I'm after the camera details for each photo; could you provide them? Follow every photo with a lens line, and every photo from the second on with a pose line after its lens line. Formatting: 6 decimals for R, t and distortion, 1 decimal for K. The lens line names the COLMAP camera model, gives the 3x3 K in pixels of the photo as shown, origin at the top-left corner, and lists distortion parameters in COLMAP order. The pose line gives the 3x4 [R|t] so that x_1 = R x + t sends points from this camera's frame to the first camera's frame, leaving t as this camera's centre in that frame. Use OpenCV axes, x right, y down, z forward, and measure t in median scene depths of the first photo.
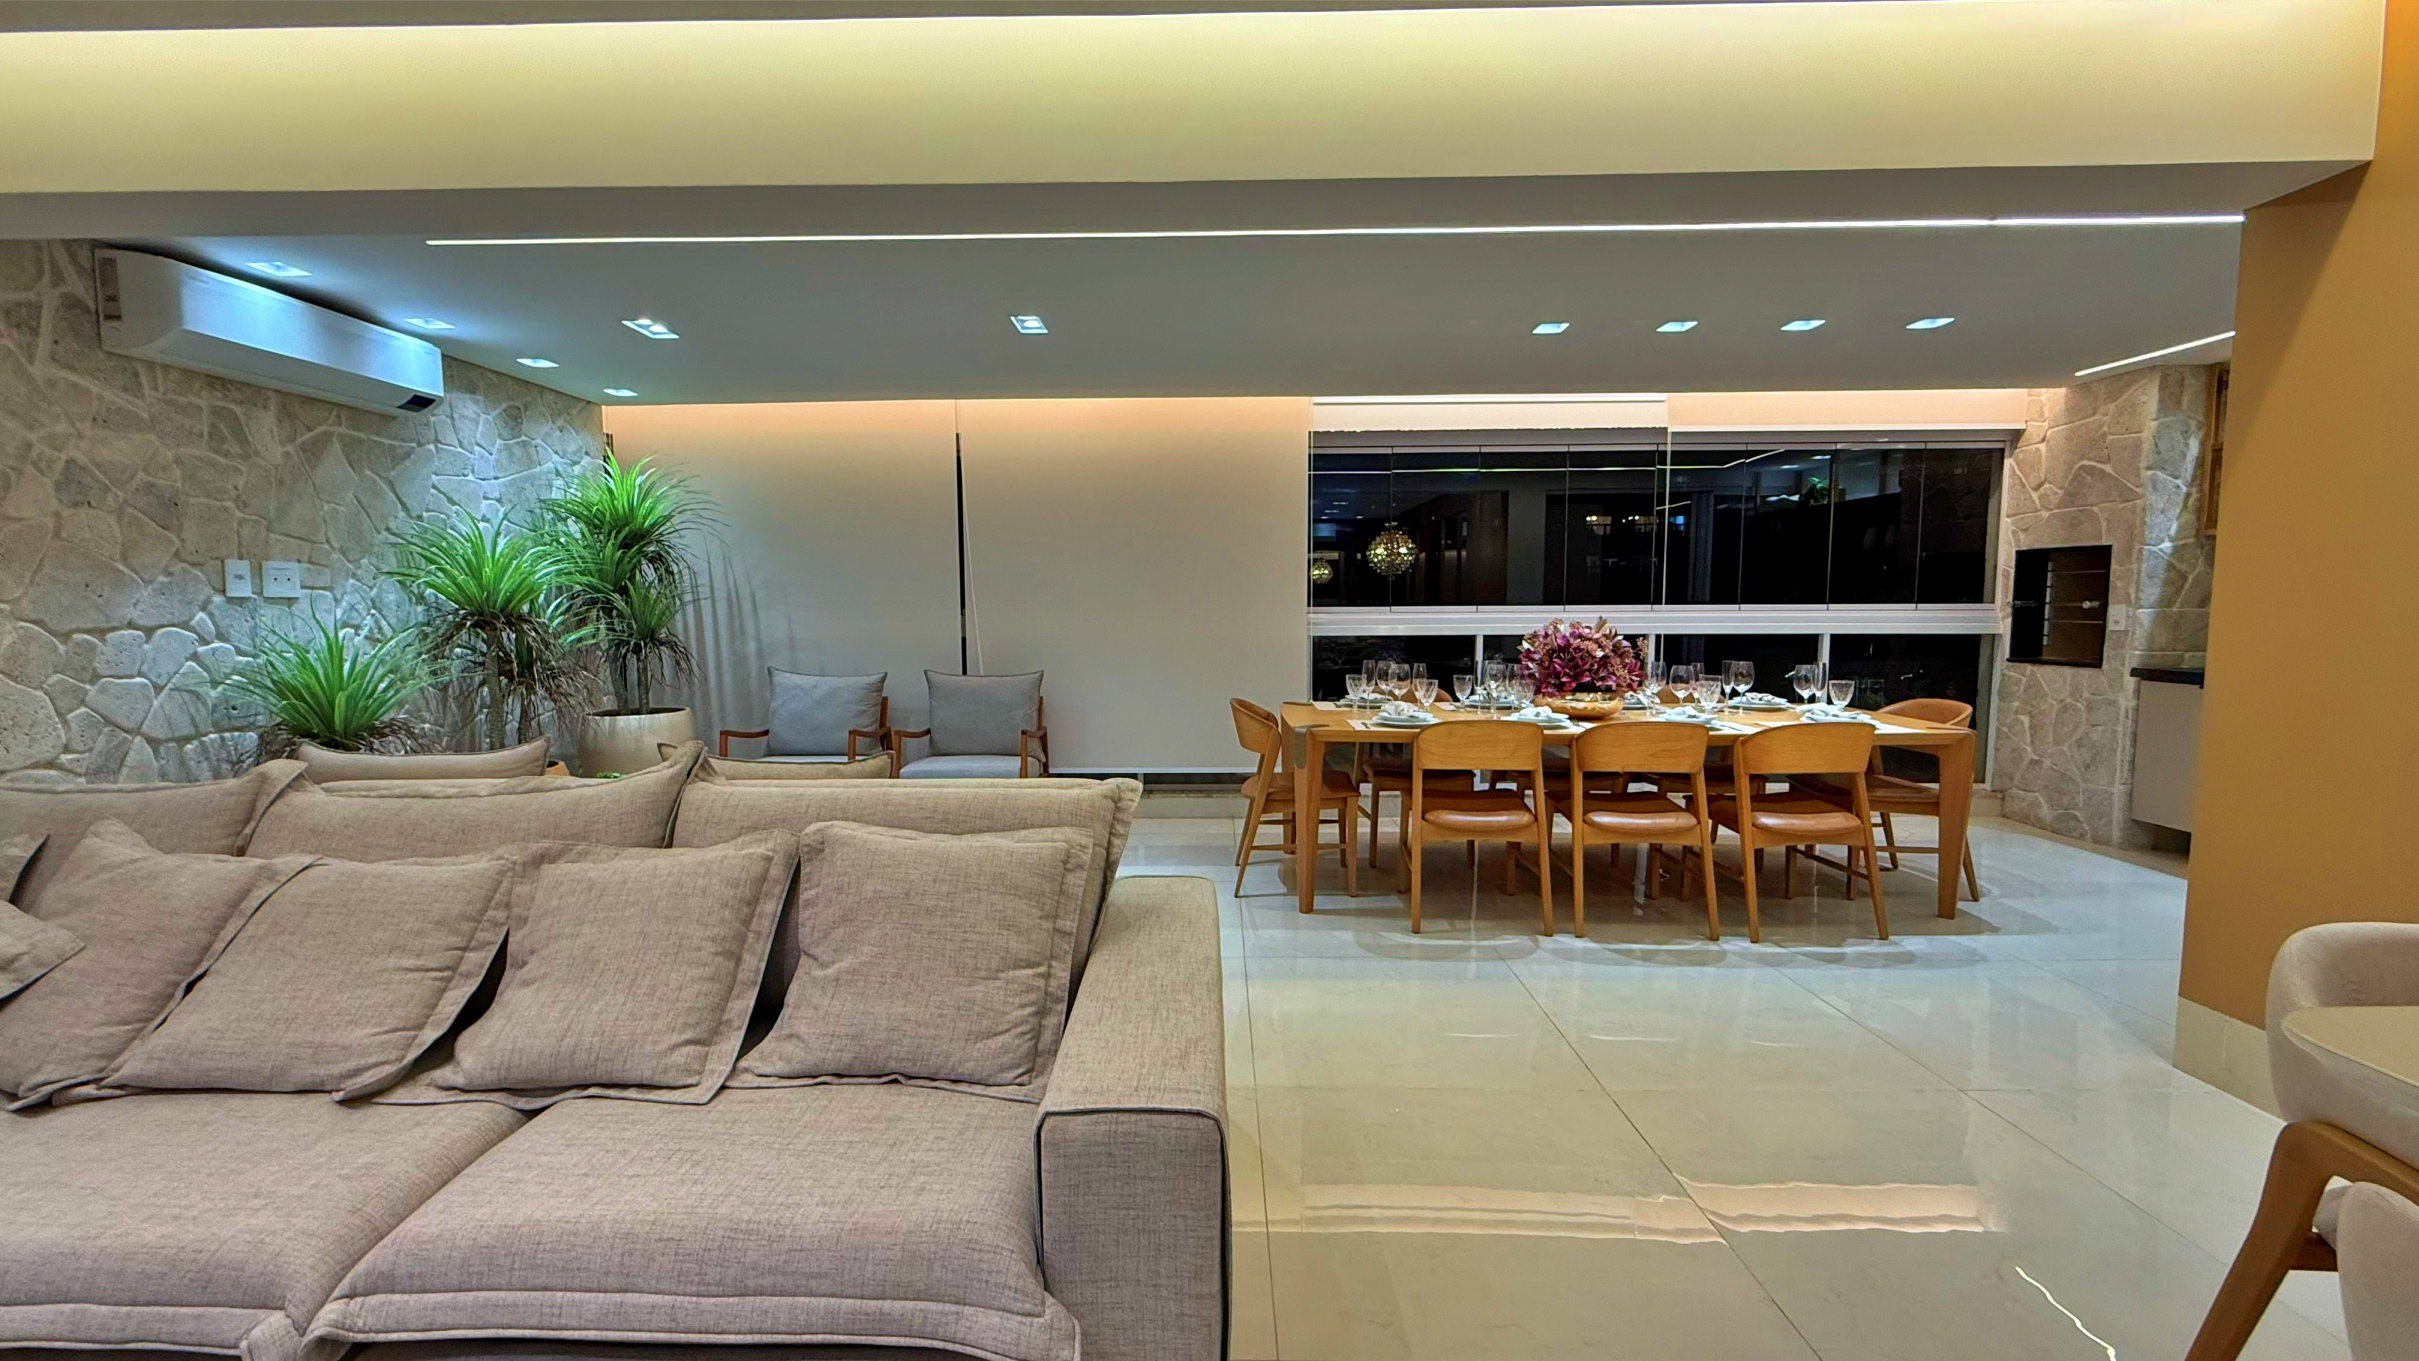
lens RADIAL K [[962.7, 0, 1198.0], [0, 962.7, 681.1], [0, 0, 1]] dist [-0.001131, 0.000700]
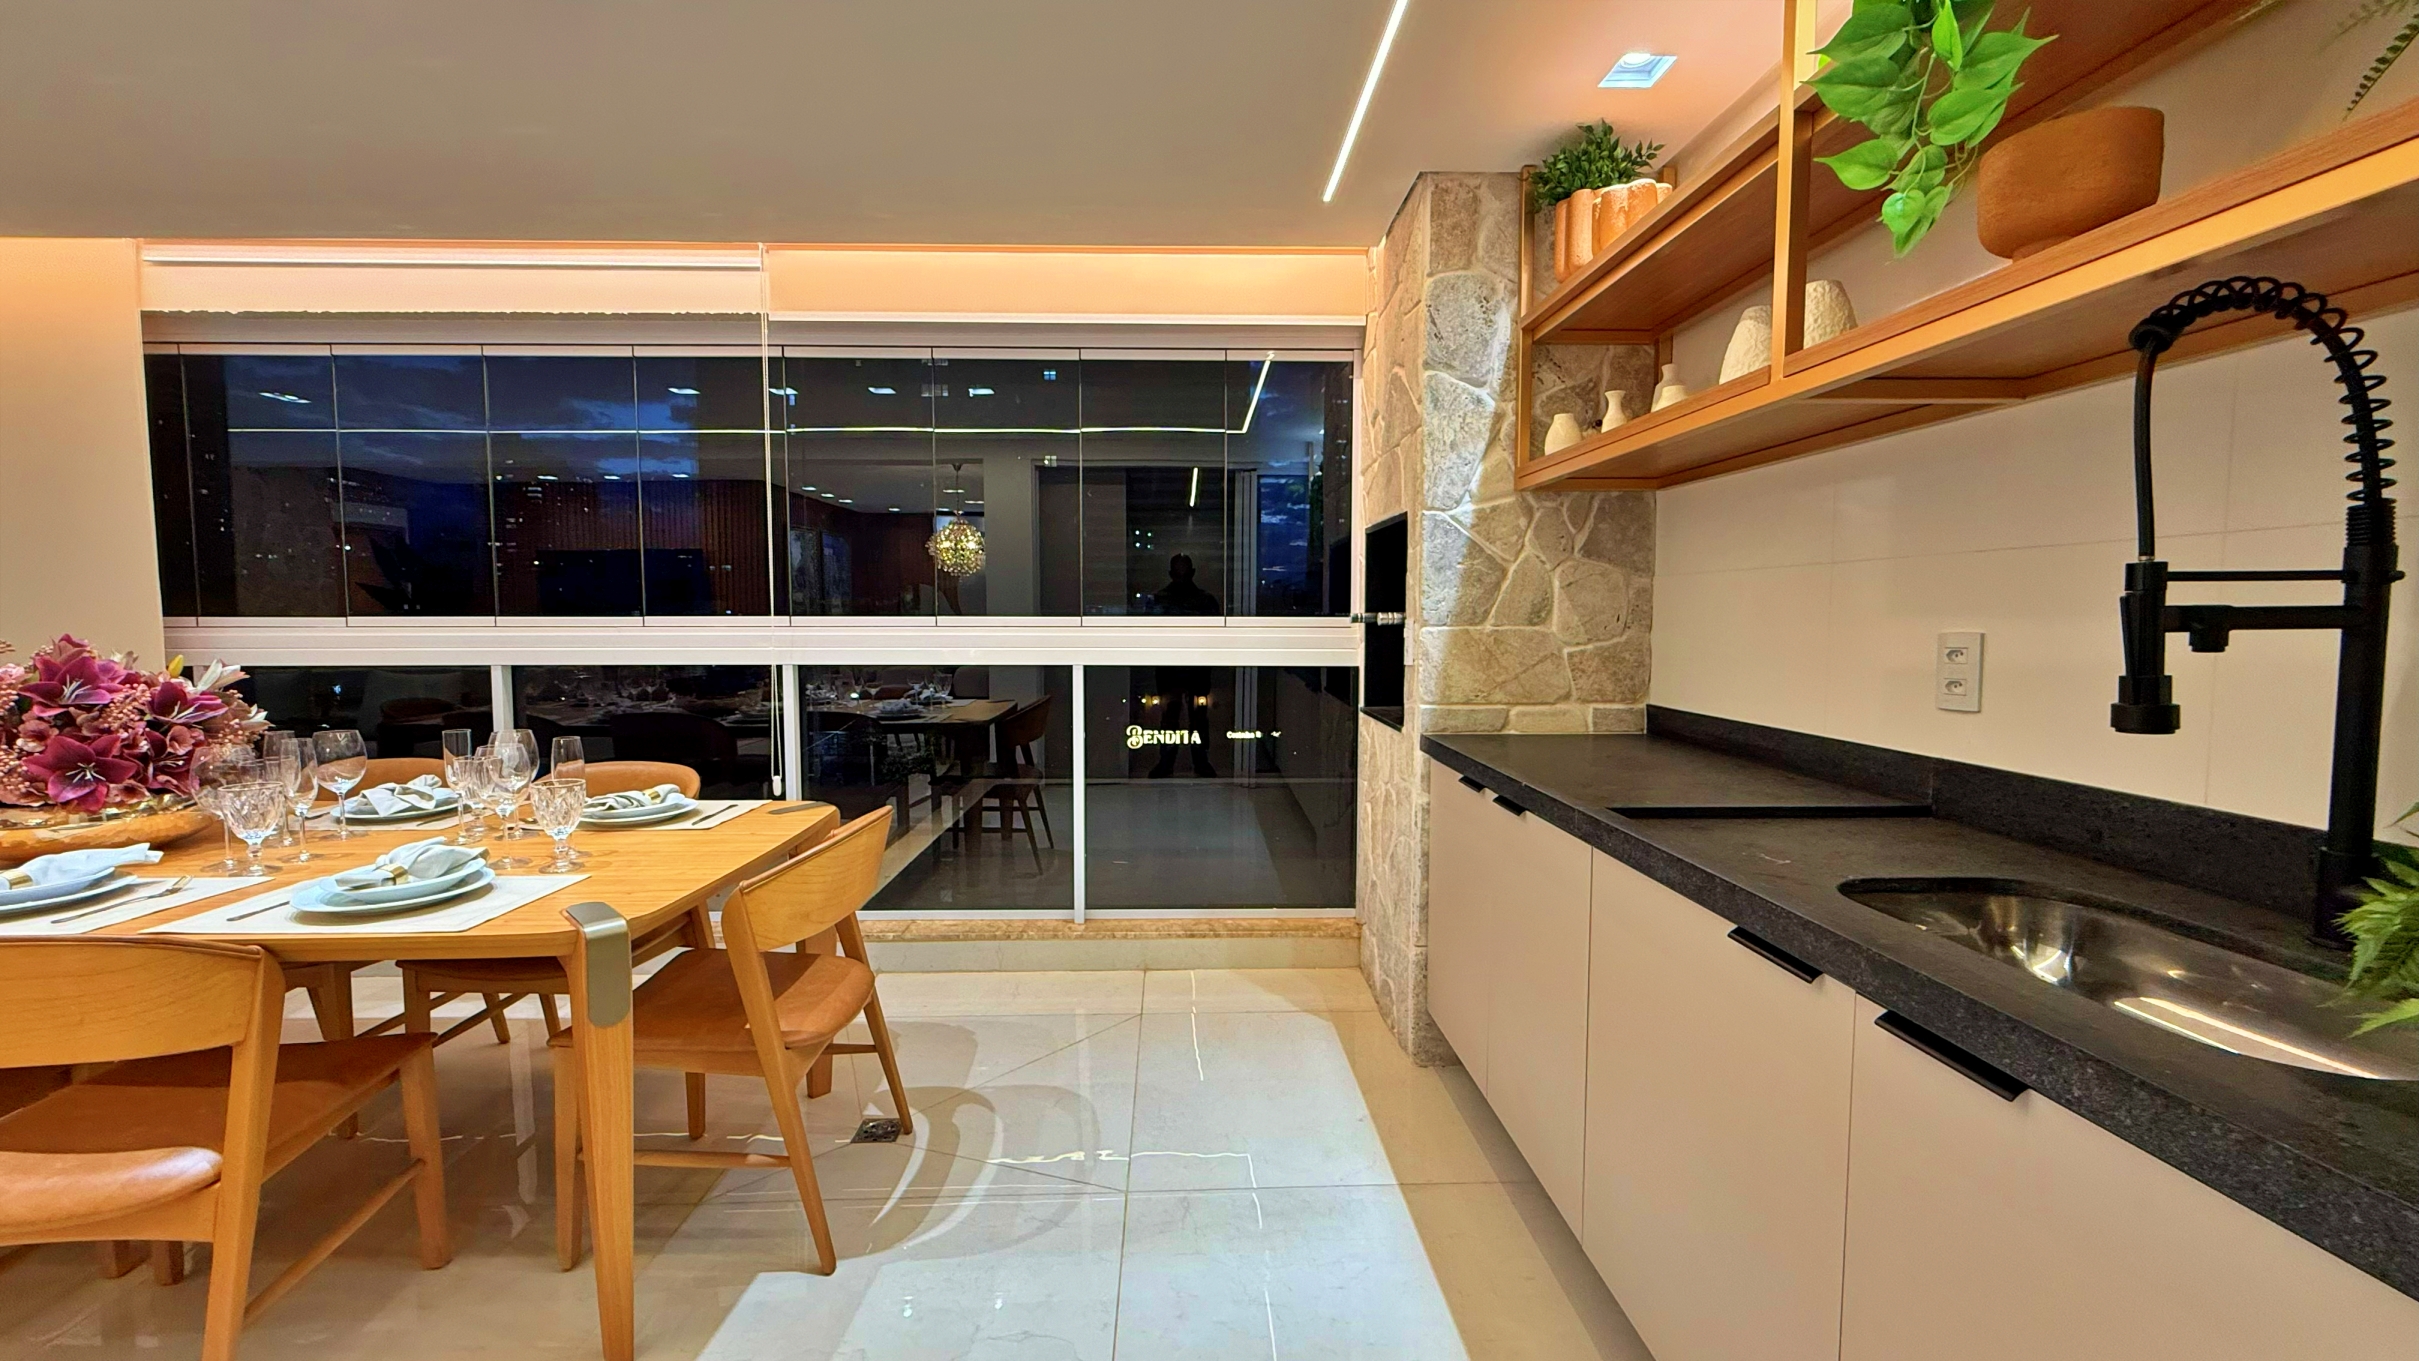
lens RADIAL K [[962.7, 0, 1194.4], [0, 962.7, 679.3], [0, 0, 1]] dist [-0.001131, 0.000700]
pose [[0.999155, 0.002069, 0.041056, 0.893326], [-0.001369, 0.999854, -0.017056, -0.038571], [-0.041085, 0.016985, 0.999011, 0.500121]]
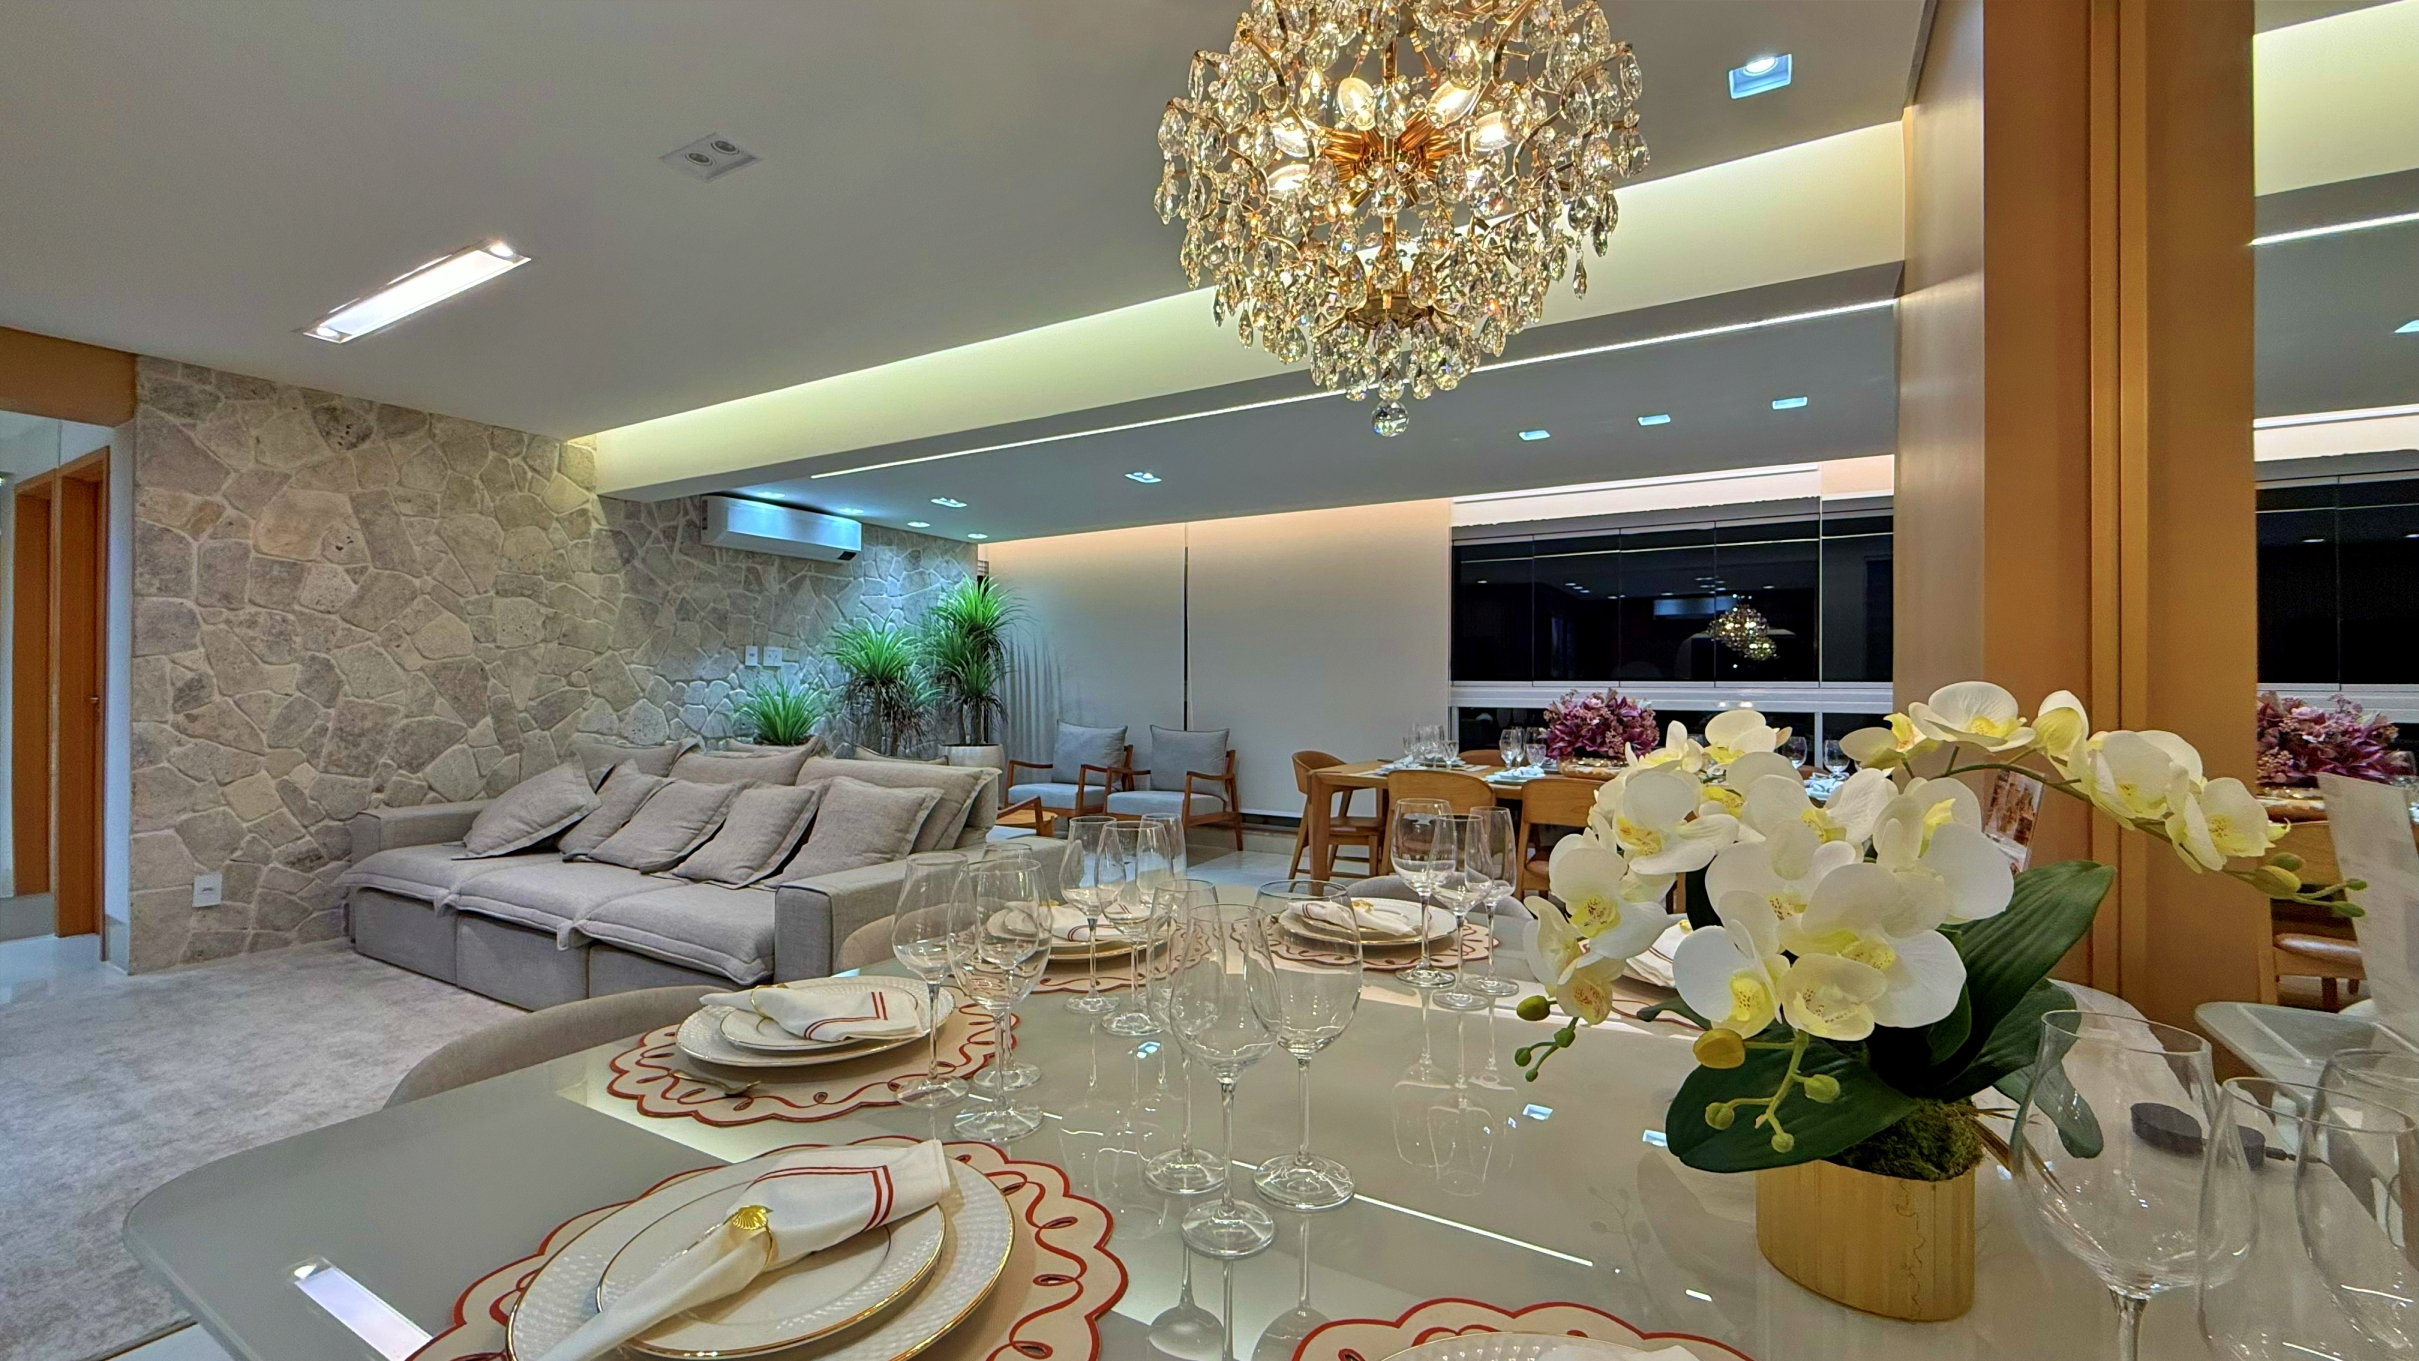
lens RADIAL K [[962.7, 0, 1201.8], [0, 962.7, 685.5], [0, 0, 1]] dist [-0.001131, 0.000700]
pose [[0.867844, 0.011027, -0.496714, 0.531305], [-0.051877, 0.996300, -0.068522, 0.026185], [0.494120, 0.085234, 0.865205, -0.144009]]
